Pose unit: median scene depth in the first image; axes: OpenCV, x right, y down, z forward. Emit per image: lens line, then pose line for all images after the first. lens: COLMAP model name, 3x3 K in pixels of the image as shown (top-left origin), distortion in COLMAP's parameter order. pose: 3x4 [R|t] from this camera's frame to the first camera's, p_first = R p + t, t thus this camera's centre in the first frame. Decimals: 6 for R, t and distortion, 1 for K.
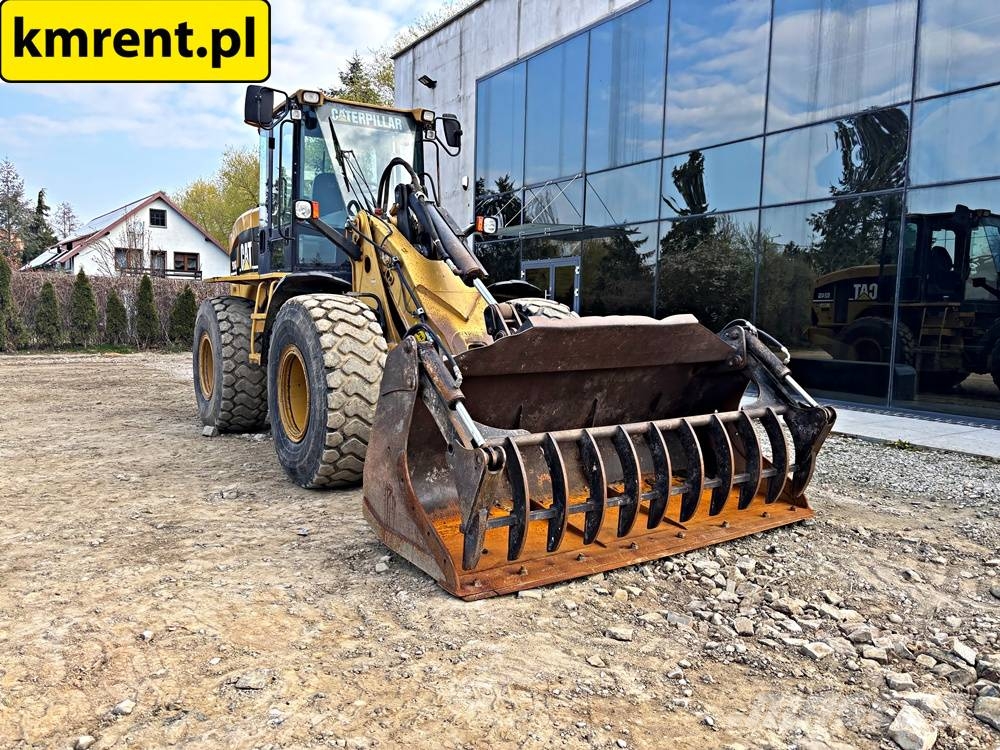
lens RADIAL K [[760.0, 0, 490.4], [0, 760.0, 372.8], [0, 0, 1]] dist [0.044294, -0.049668]
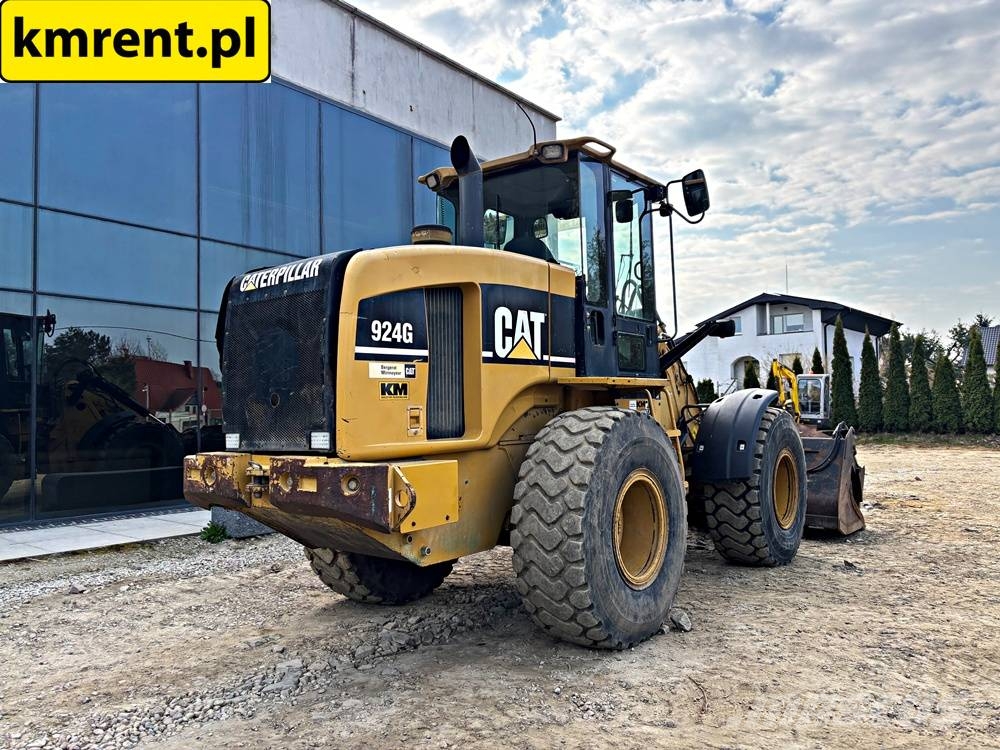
lens RADIAL K [[760.0, 0, 503.5], [0, 760.0, 373.6], [0, 0, 1]] dist [0.044294, -0.049668]
pose [[-0.343194, 0.036654, 0.938549, -1.349089], [0.083762, 0.996451, -0.008287, -0.197667], [-0.935522, 0.075770, -0.345047, 1.967628]]
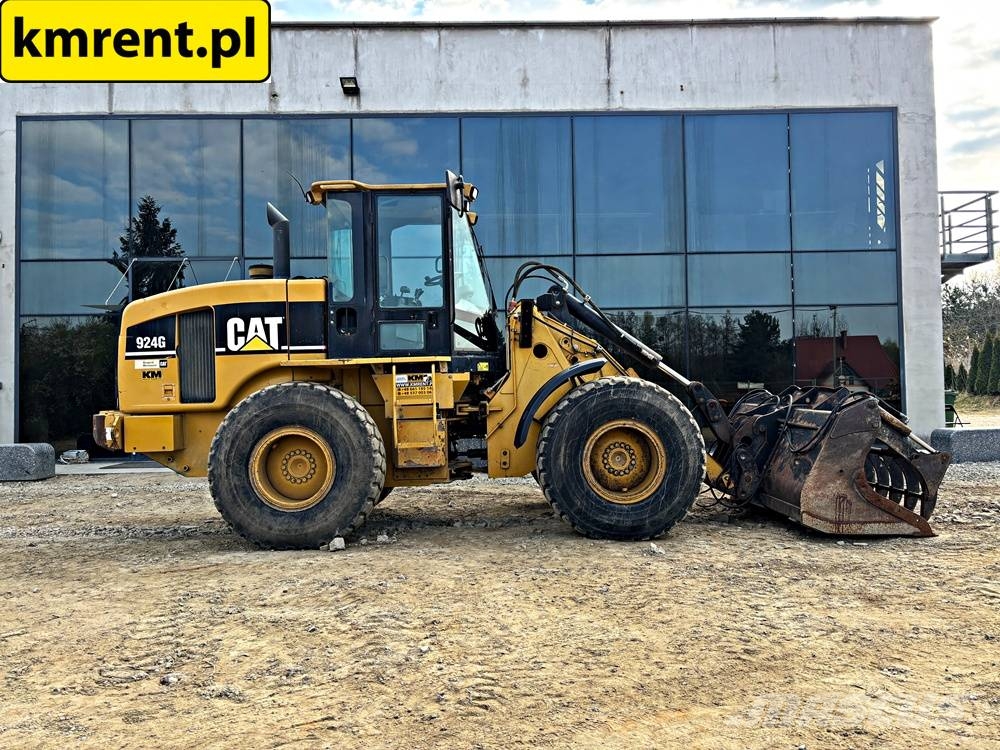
lens RADIAL K [[760.0, 0, 505.0], [0, 760.0, 367.7], [0, 0, 1]] dist [0.044294, -0.049668]
pose [[0.510542, 0.004134, 0.859843, -1.449043], [0.097235, 0.993296, -0.062510, -0.064473], [-0.854338, 0.115521, 0.506717, 0.593573]]
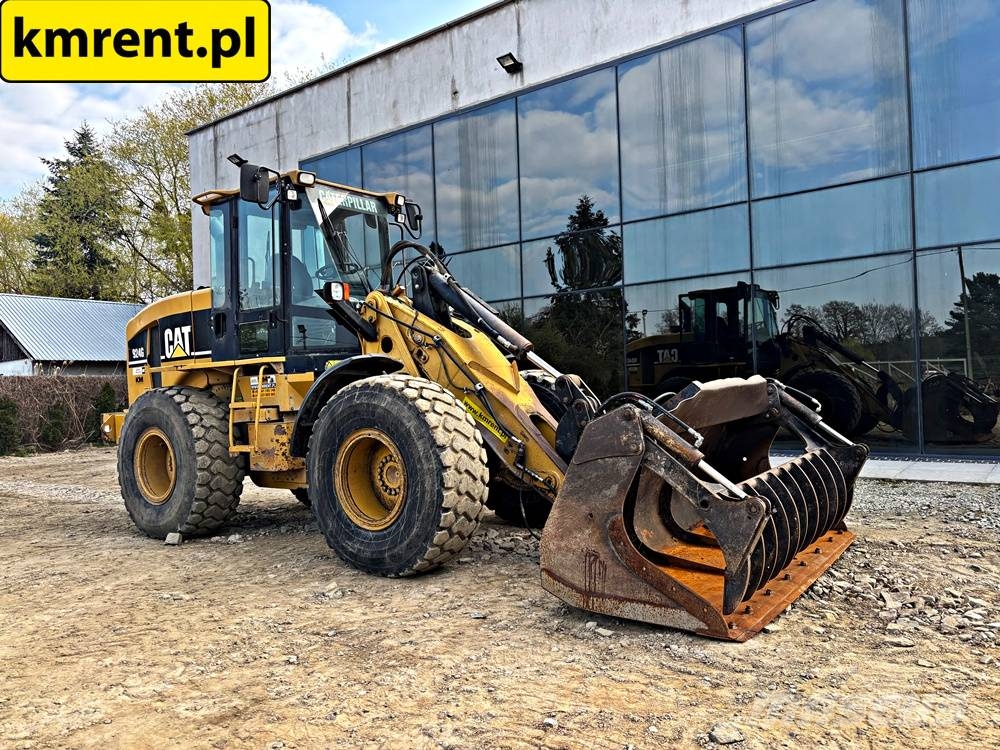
lens RADIAL K [[760.0, 0, 491.5], [0, 760.0, 370.5], [0, 0, 1]] dist [0.044294, -0.049668]
pose [[0.934500, -0.046950, 0.352854, -0.480478], [0.082890, 0.992715, -0.087438, -0.013216], [-0.346178, 0.110959, 0.931584, 0.041271]]
